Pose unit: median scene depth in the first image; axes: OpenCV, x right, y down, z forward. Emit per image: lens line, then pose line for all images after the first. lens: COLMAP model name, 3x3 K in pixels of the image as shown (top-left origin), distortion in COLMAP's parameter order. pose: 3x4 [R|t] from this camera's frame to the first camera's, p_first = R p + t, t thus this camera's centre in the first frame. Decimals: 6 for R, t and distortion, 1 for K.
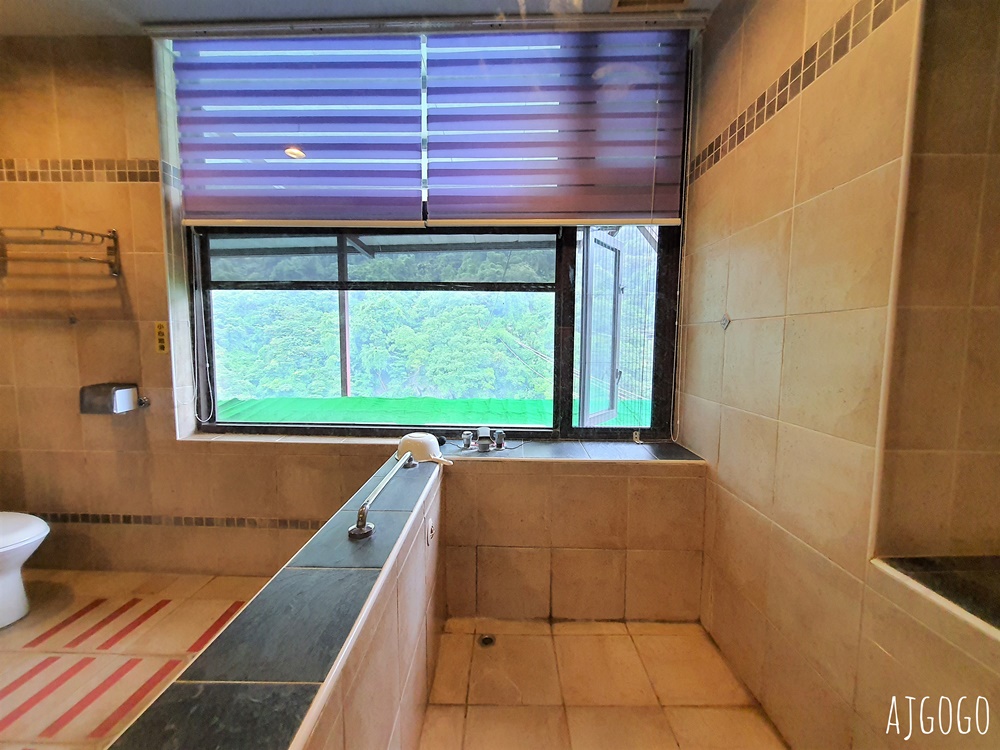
lens RADIAL K [[389.7, 0, 500.4], [0, 389.7, 371.7], [0, 0, 1]] dist [0.000891, 0.000088]
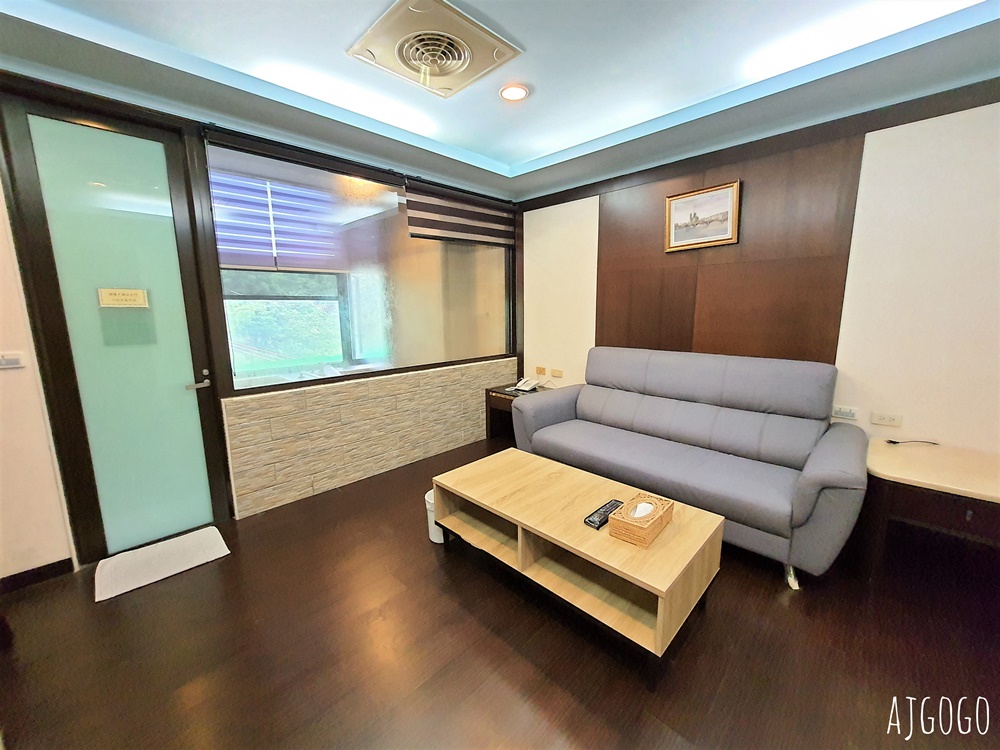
lens RADIAL K [[400.3, 0, 499.9], [0, 400.3, 369.0], [0, 0, 1]] dist [0.008478, 0.000387]
pose [[0.700573, -0.127998, 0.702007, -0.795418], [0.074072, 0.991511, 0.106863, 0.008130], [-0.709726, -0.022866, 0.704107, -1.168879]]
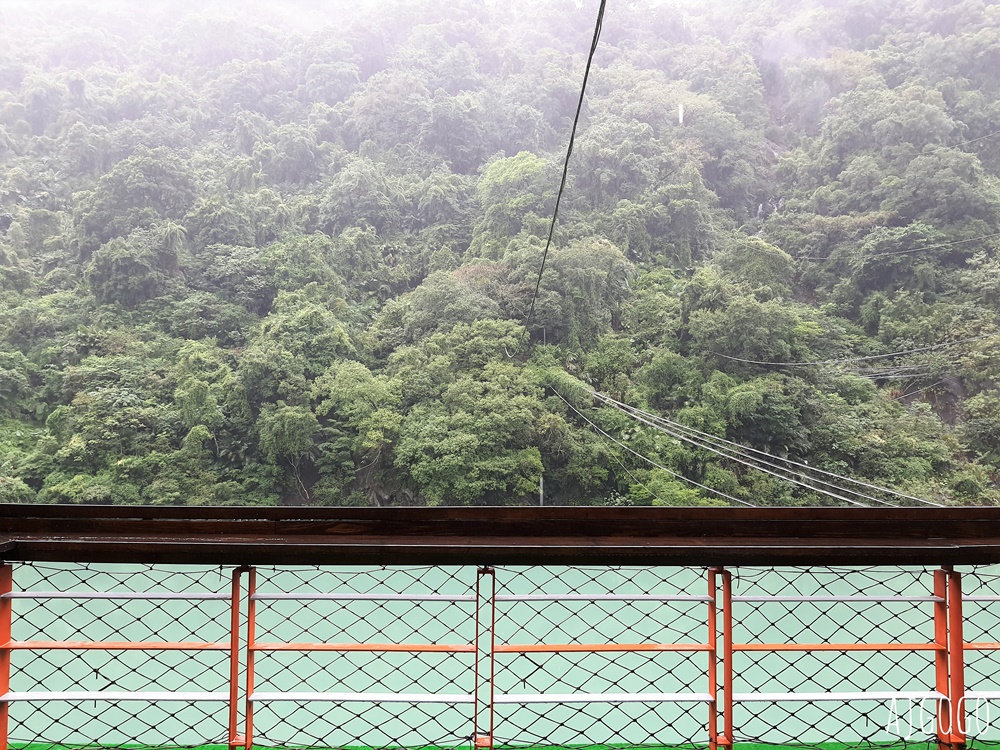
lens RADIAL K [[779.3, 0, 502.7], [0, 779.3, 381.5], [0, 0, 1]] dist [0.074527, -0.133710]
pose [[0.998385, -0.011468, -0.055648, -0.326023], [0.004220, 0.991679, -0.128664, 1.125018], [0.056660, 0.128222, 0.990126, 2.685739]]
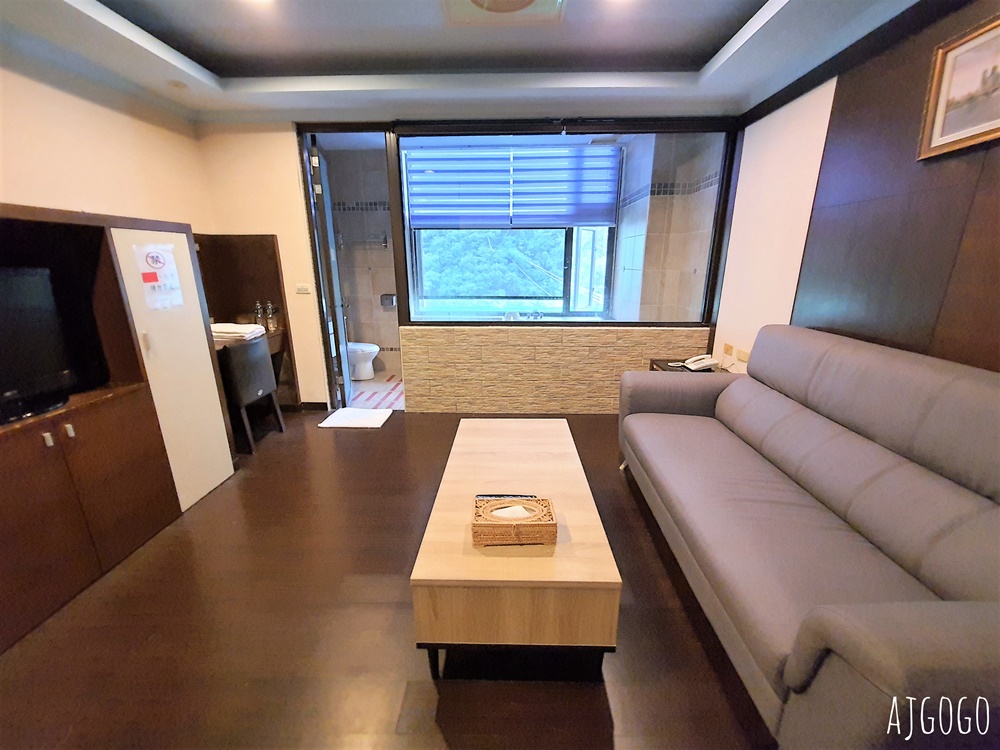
lens RADIAL K [[400.3, 0, 499.9], [0, 400.3, 369.0], [0, 0, 1]] dist [0.008478, 0.000387]
pose [[0.999653, -0.003650, -0.026104, -0.173090], [0.008413, 0.982747, 0.184762, 0.028312], [0.024979, -0.184918, 0.982436, -1.398296]]
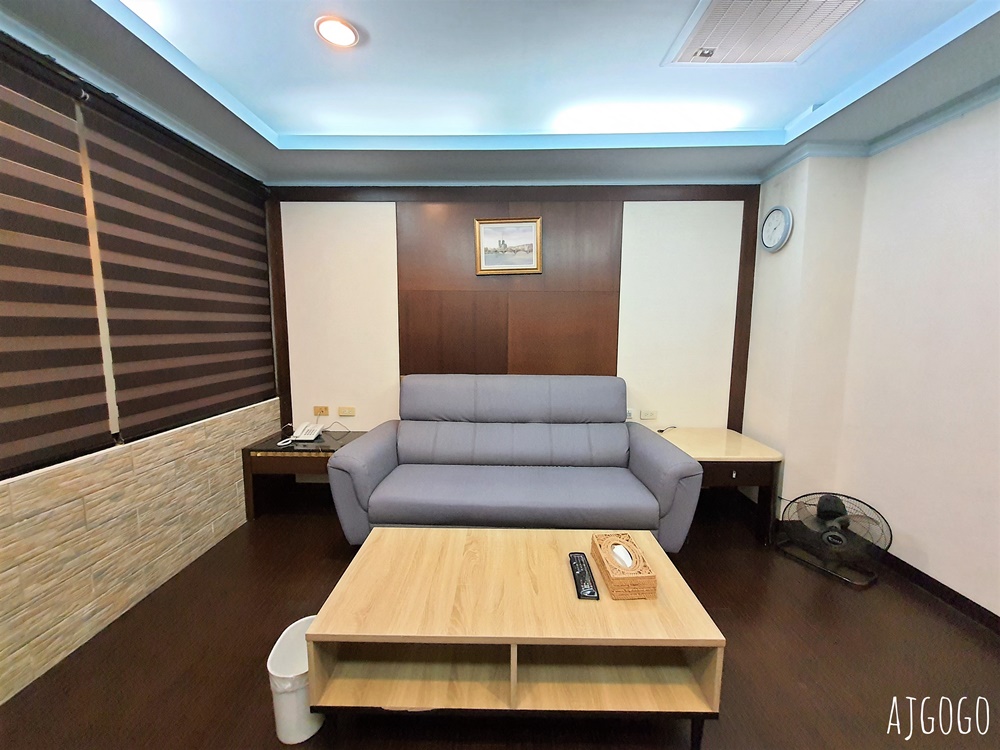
lens RADIAL K [[395.9, 0, 496.9], [0, 395.9, 373.4], [0, 0, 1]] dist [-0.000311, -0.000384]
pose [[0.010156, -0.122791, 0.992381, -0.745553], [0.075994, 0.989656, 0.121676, -0.026602], [-0.997057, 0.074179, 0.019382, -0.696674]]
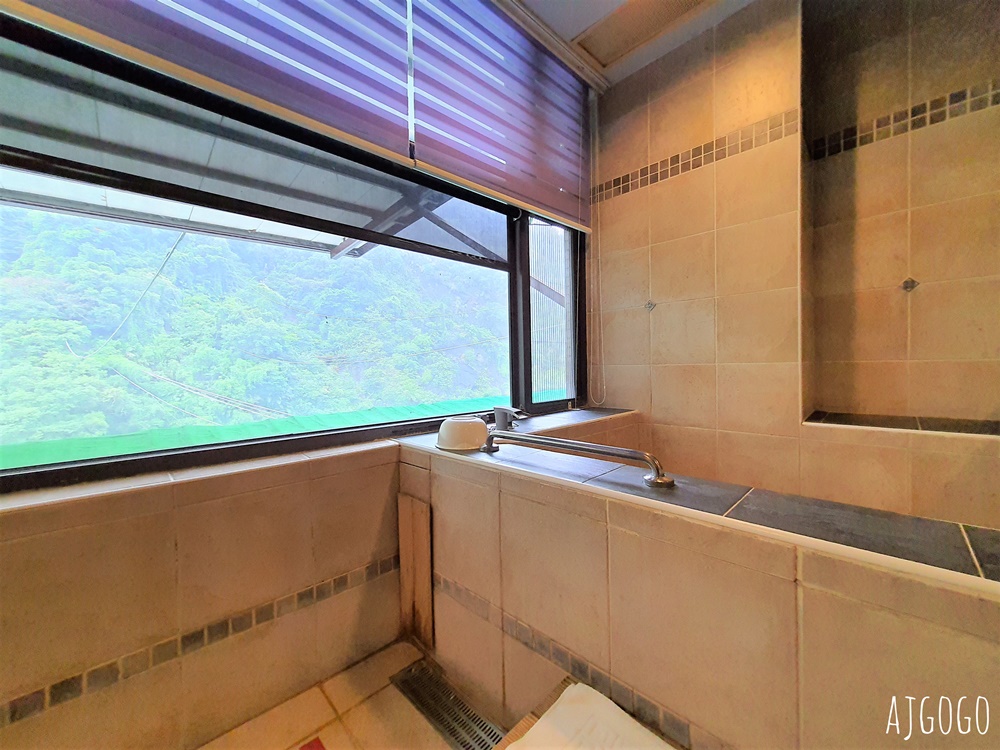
lens RADIAL K [[389.7, 0, 500.4], [0, 389.7, 371.7], [0, 0, 1]] dist [0.000891, 0.000088]
pose [[0.700703, -0.033070, 0.712686, -0.560415], [0.082522, 0.995977, -0.034919, 0.079295], [-0.708665, 0.083280, 0.700613, 0.291689]]
